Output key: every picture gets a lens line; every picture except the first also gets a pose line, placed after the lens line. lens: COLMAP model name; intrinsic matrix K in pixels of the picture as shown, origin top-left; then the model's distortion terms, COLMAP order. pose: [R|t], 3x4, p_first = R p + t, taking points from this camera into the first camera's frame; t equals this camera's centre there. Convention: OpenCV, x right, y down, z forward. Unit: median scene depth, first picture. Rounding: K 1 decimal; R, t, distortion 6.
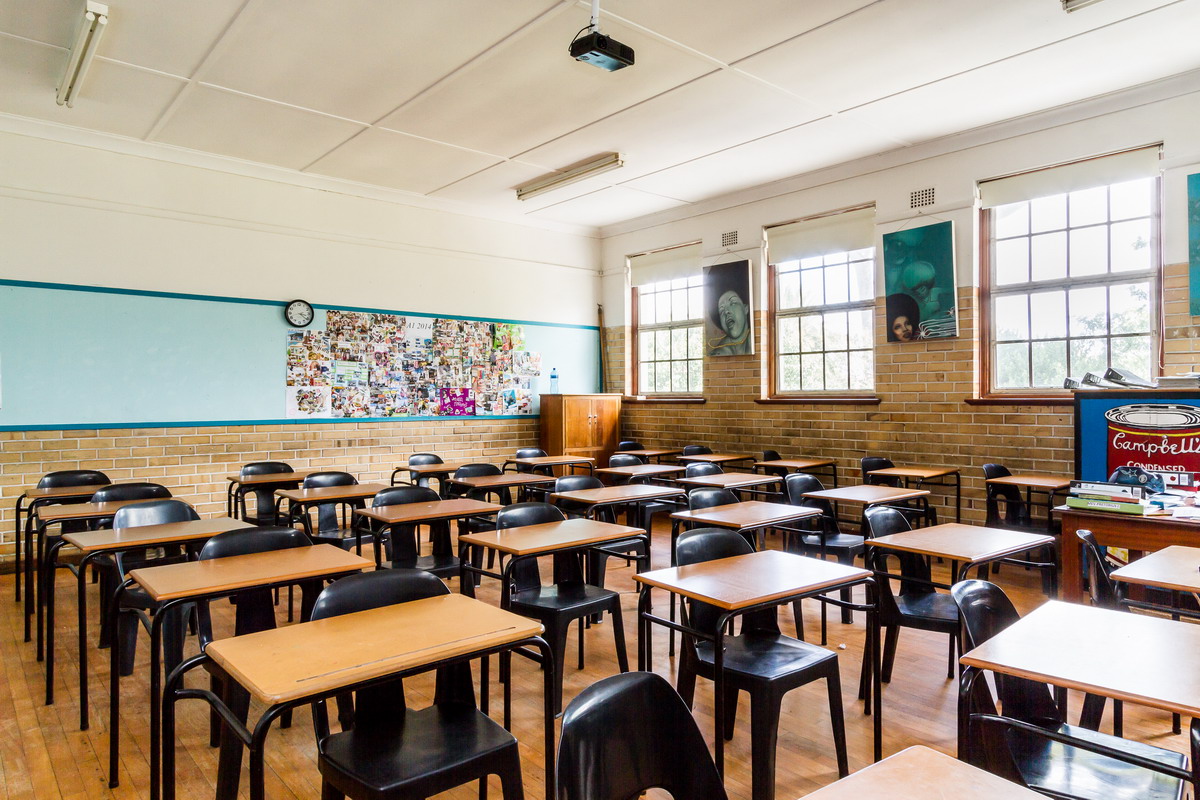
lens RADIAL K [[759.9, 0, 601.6], [0, 759.9, 394.6], [0, 0, 1]] dist [-0.001752, -0.001823]
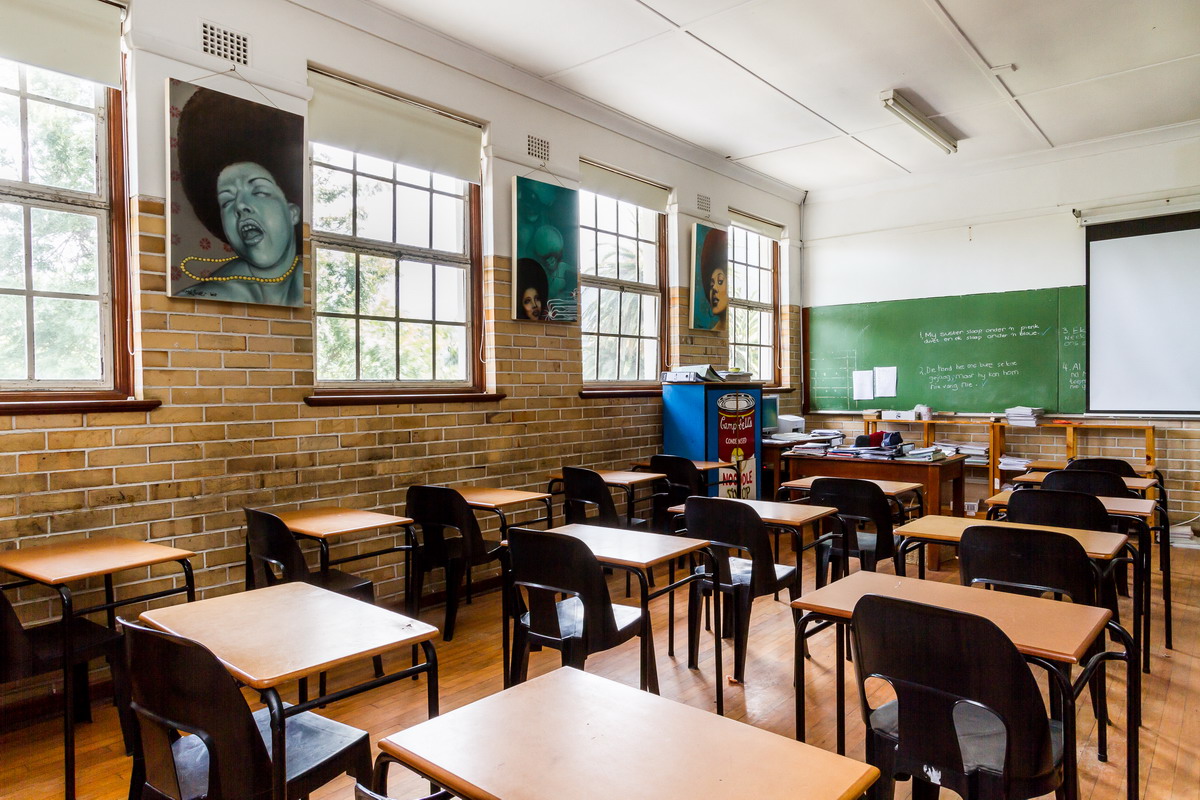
lens RADIAL K [[759.9, 0, 601.1], [0, 759.9, 399.8], [0, 0, 1]] dist [-0.001752, -0.001823]
pose [[-0.179998, -0.010200, 0.983614, -0.372972], [0.007623, 0.999902, 0.011763, 0.004004], [-0.983637, 0.009615, -0.179902, 1.006335]]
